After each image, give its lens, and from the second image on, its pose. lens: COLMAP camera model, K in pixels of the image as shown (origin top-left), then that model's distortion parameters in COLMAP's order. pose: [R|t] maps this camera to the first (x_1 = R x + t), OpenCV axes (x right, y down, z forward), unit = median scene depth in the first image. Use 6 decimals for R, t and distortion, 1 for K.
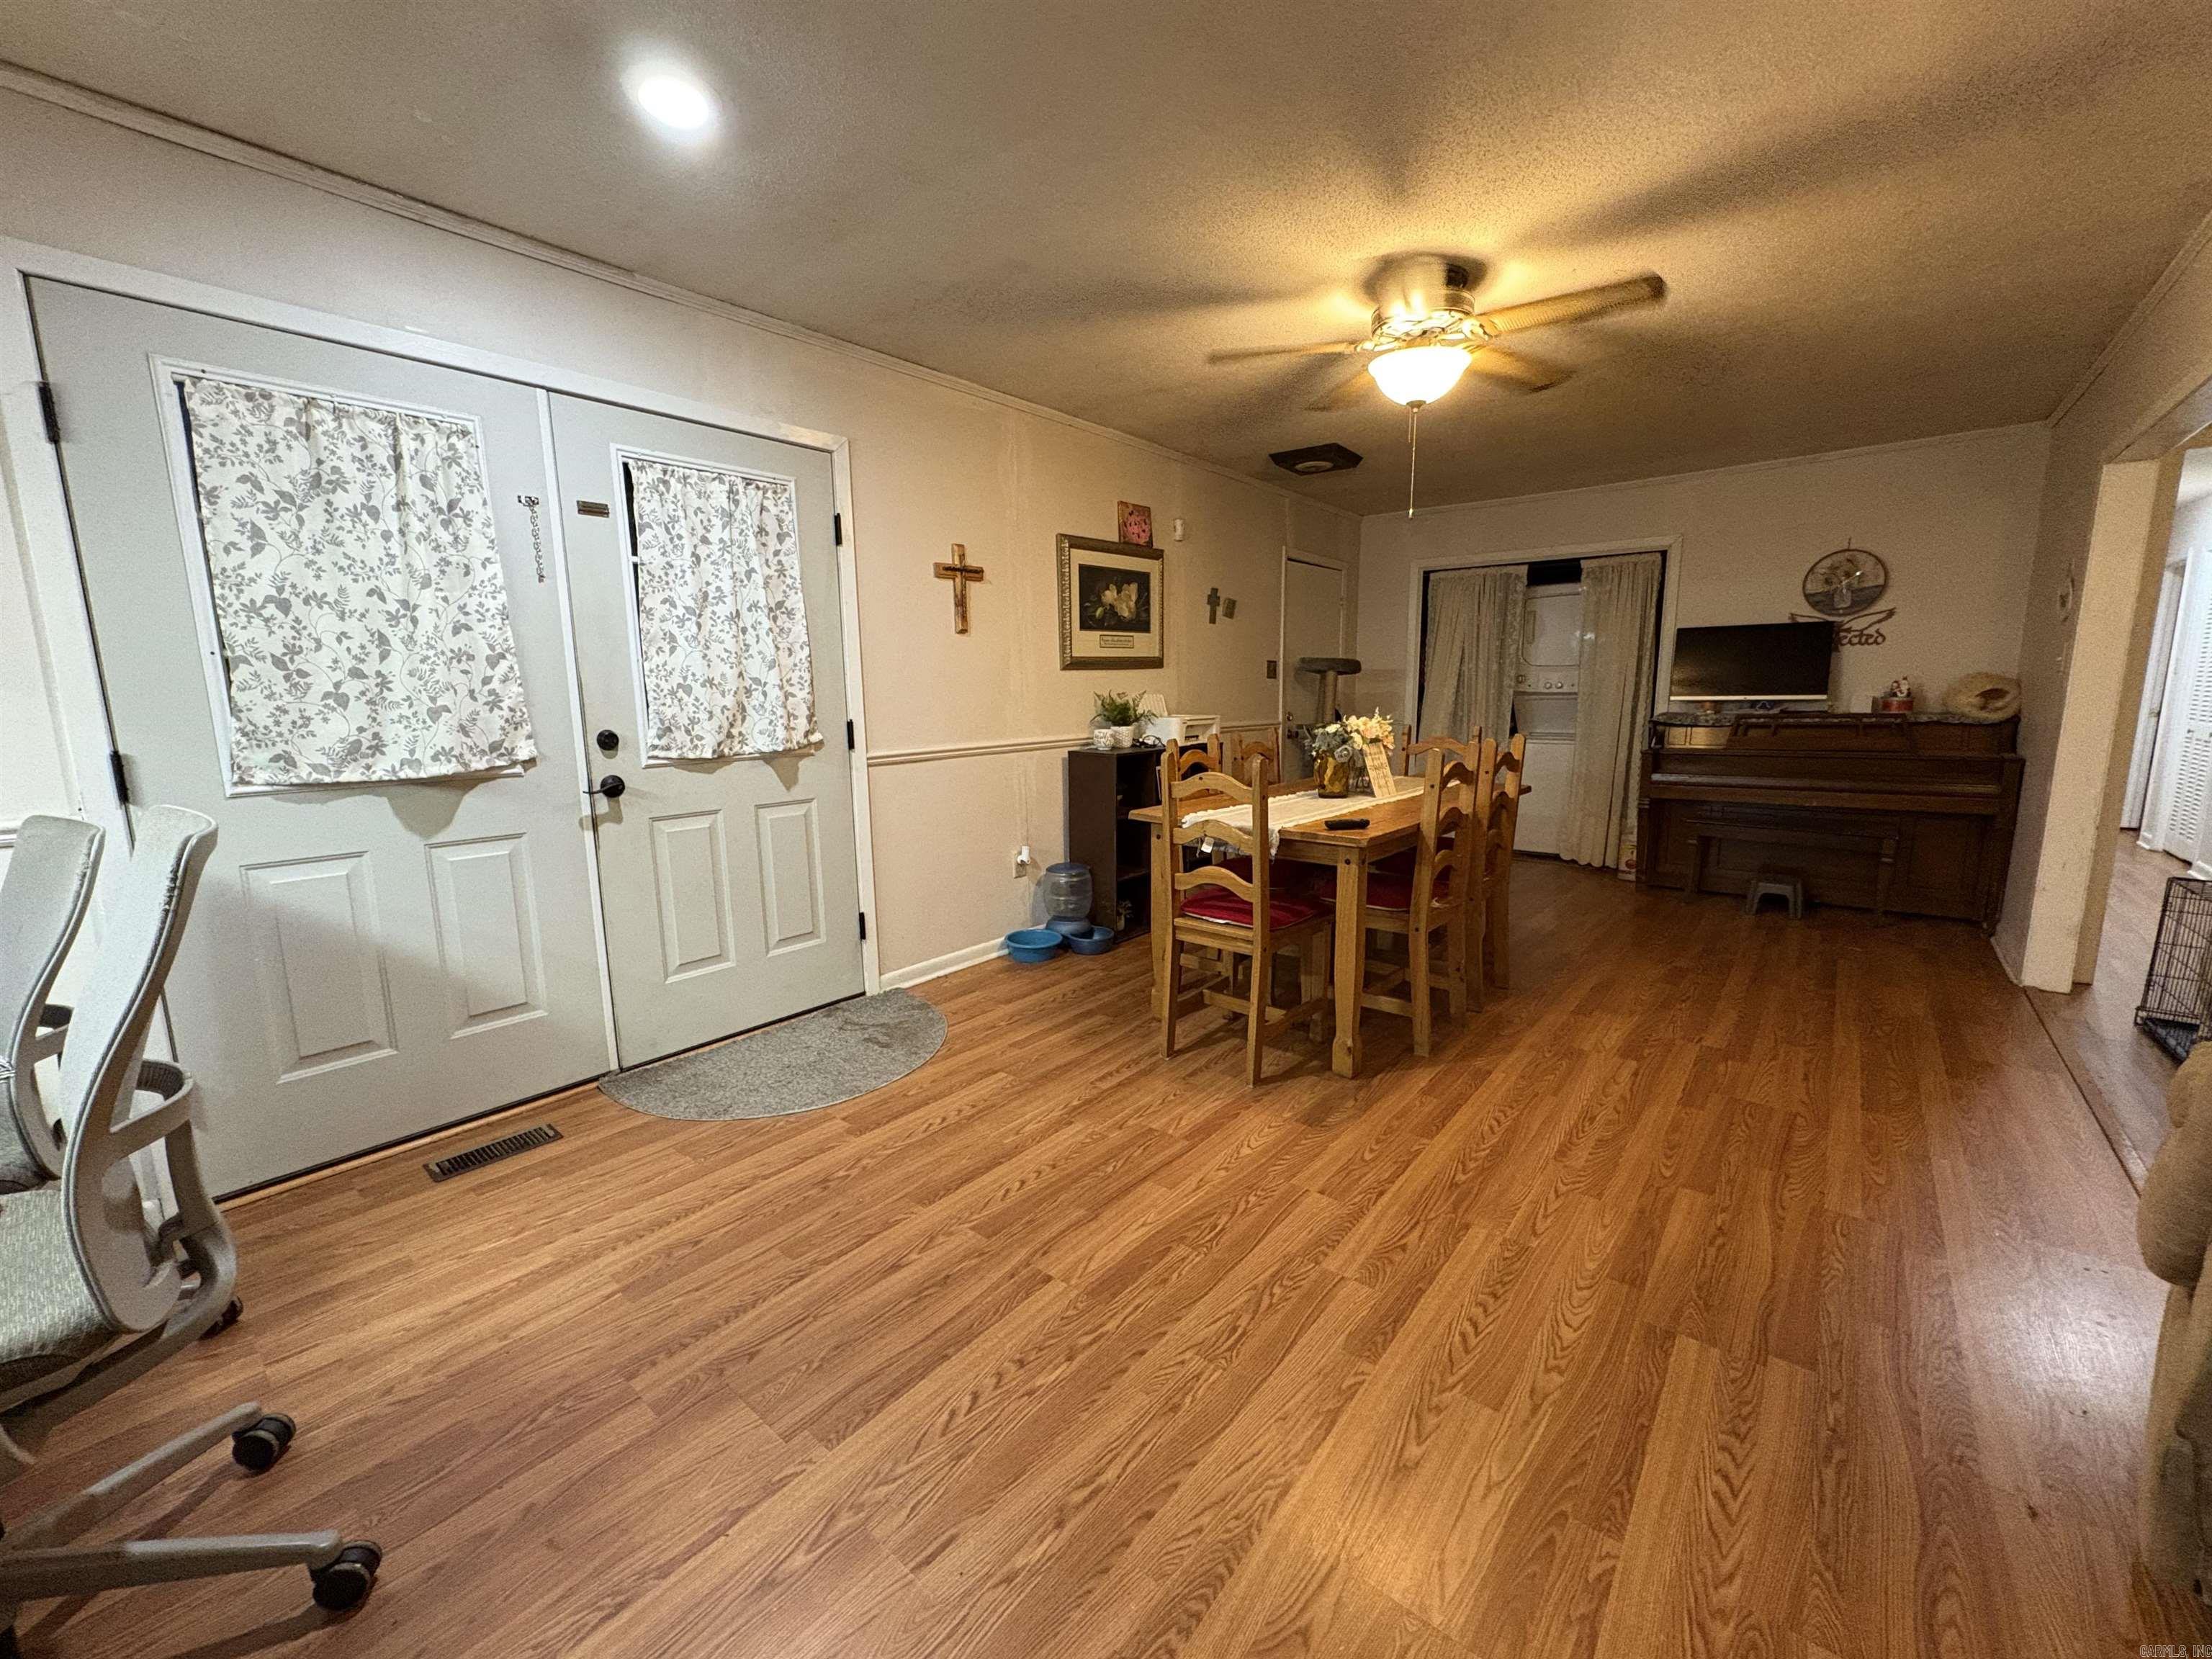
lens RADIAL K [[876.1, 0, 1105.6], [0, 876.1, 828.8], [0, 0, 1]] dist [-0.001042, 0.000089]
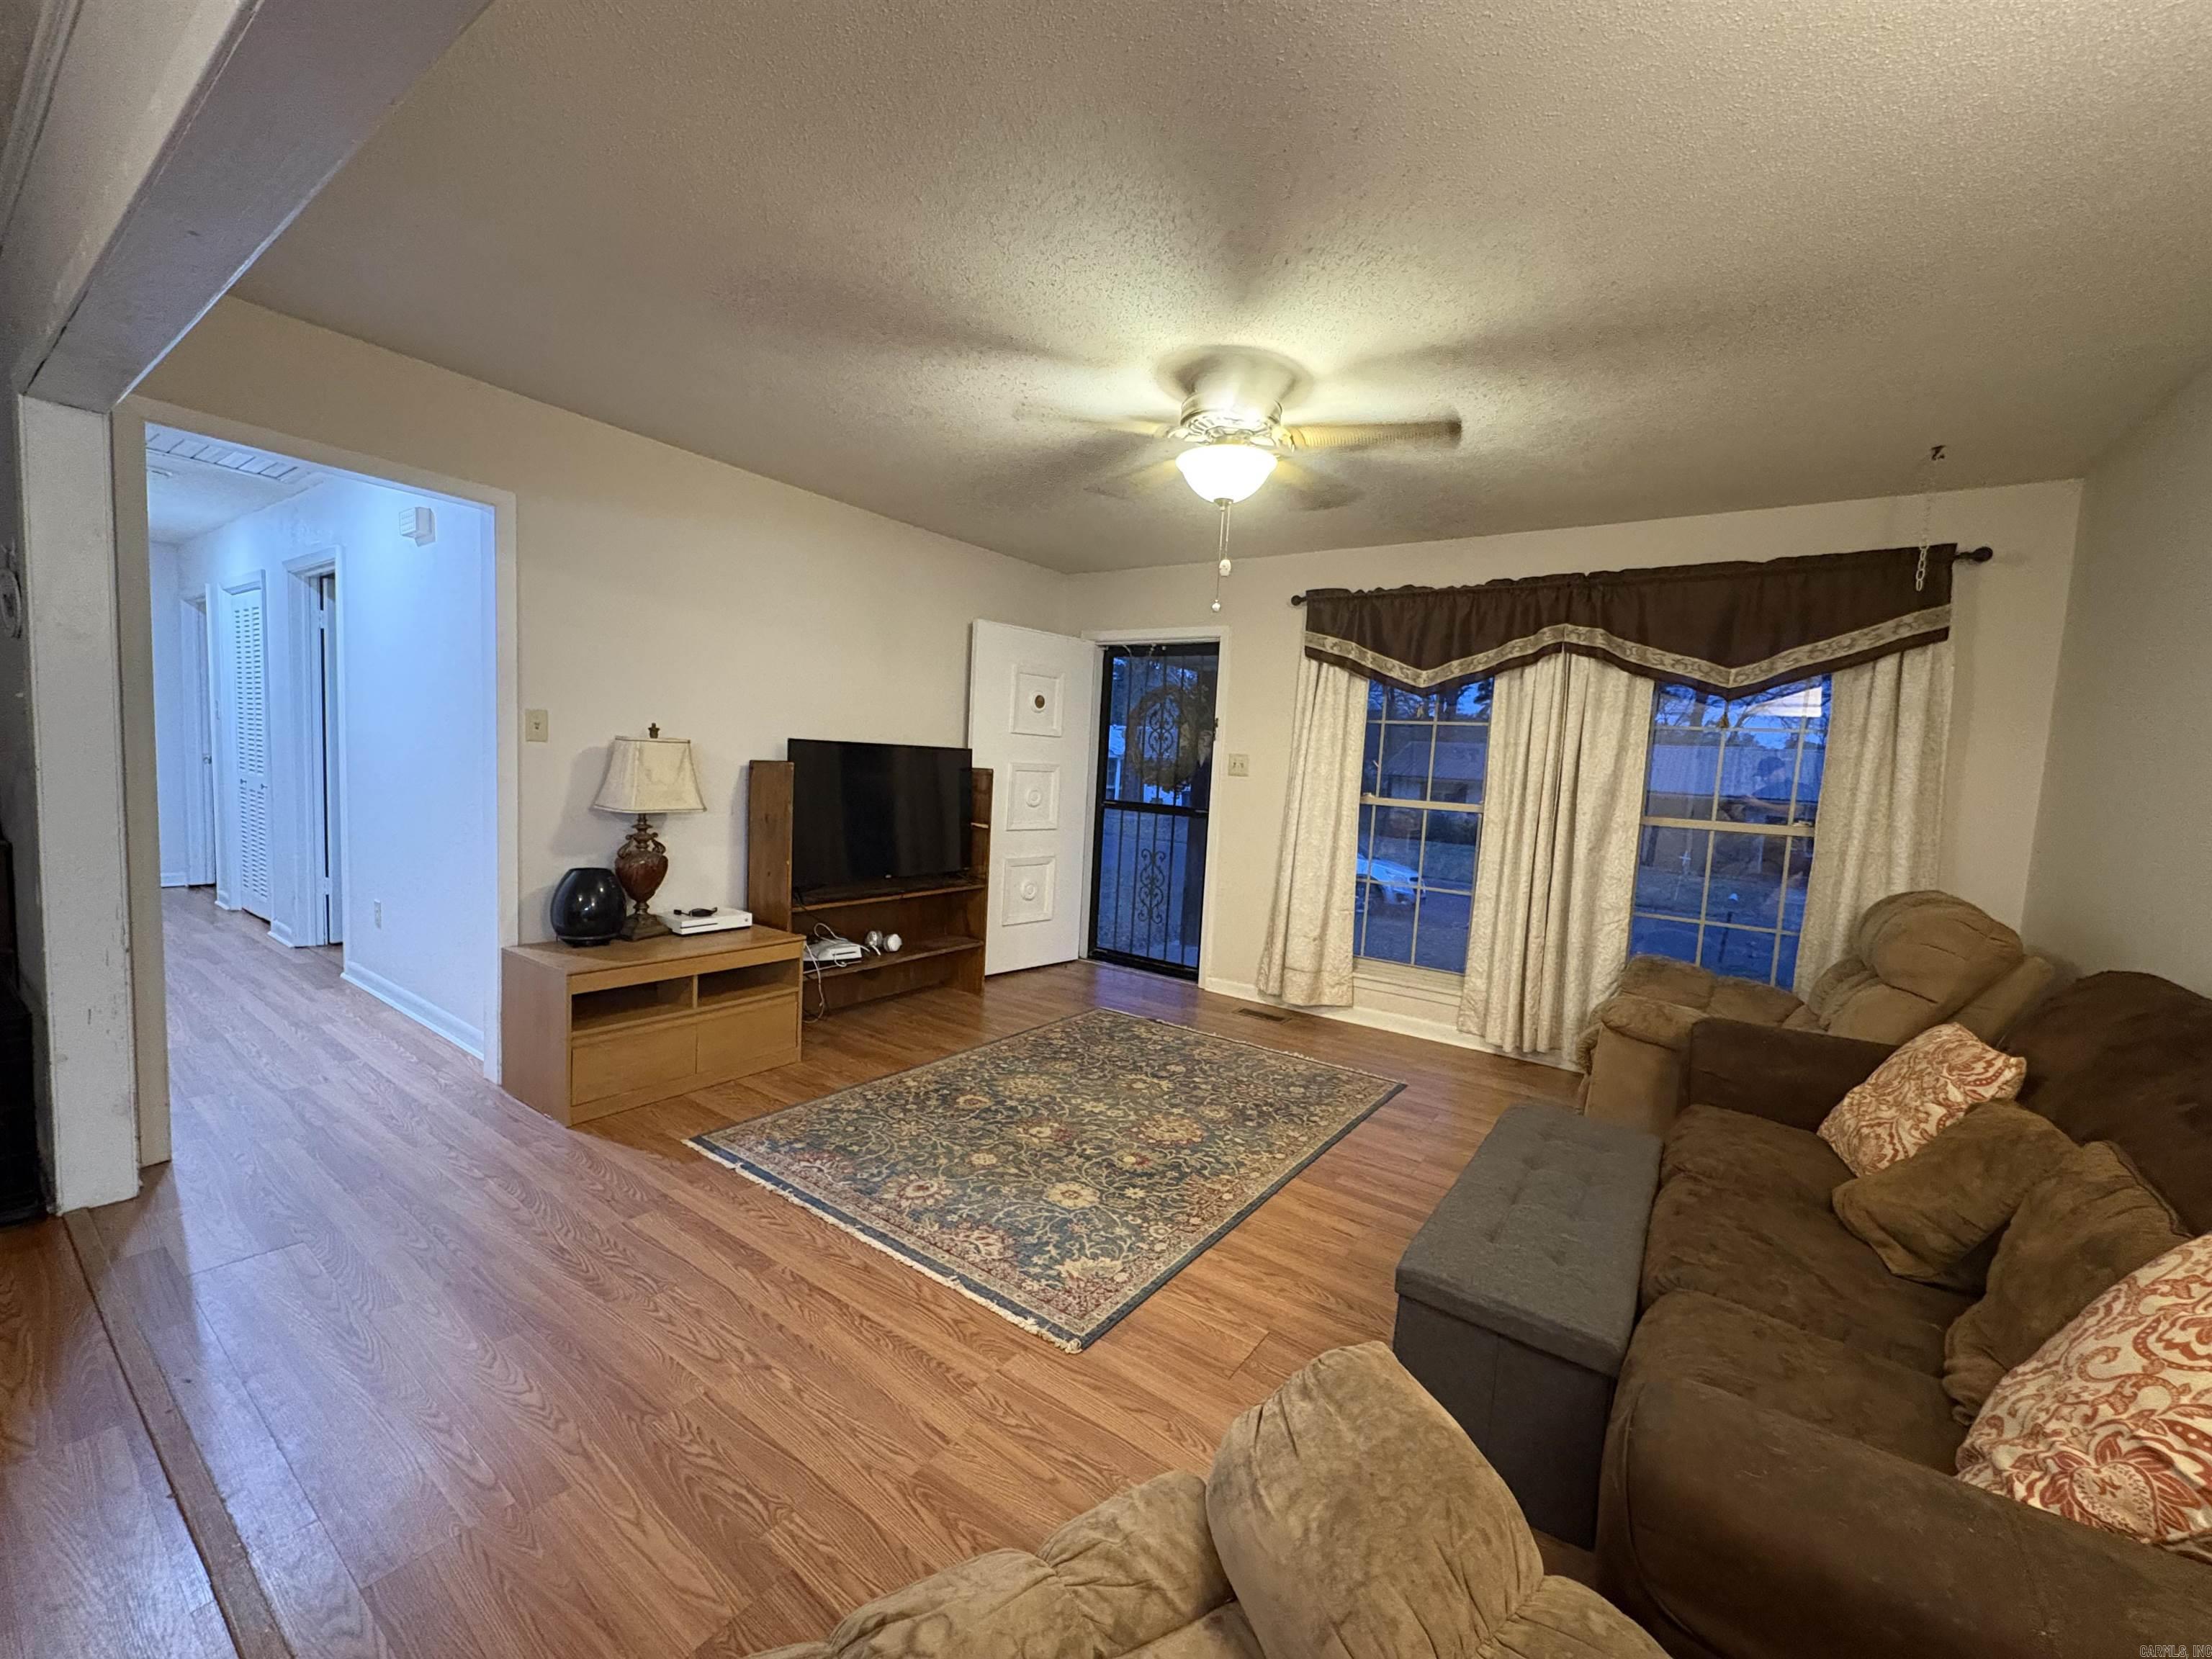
lens RADIAL K [[882.2, 0, 1110.7], [0, 882.2, 823.9], [0, 0, 1]] dist [0.000895, 0.000057]
pose [[-0.084915, -0.065718, 0.994219, 0.722293], [0.110122, 0.991091, 0.074917, -0.118253], [-0.990284, 0.115847, -0.076922, 0.526209]]
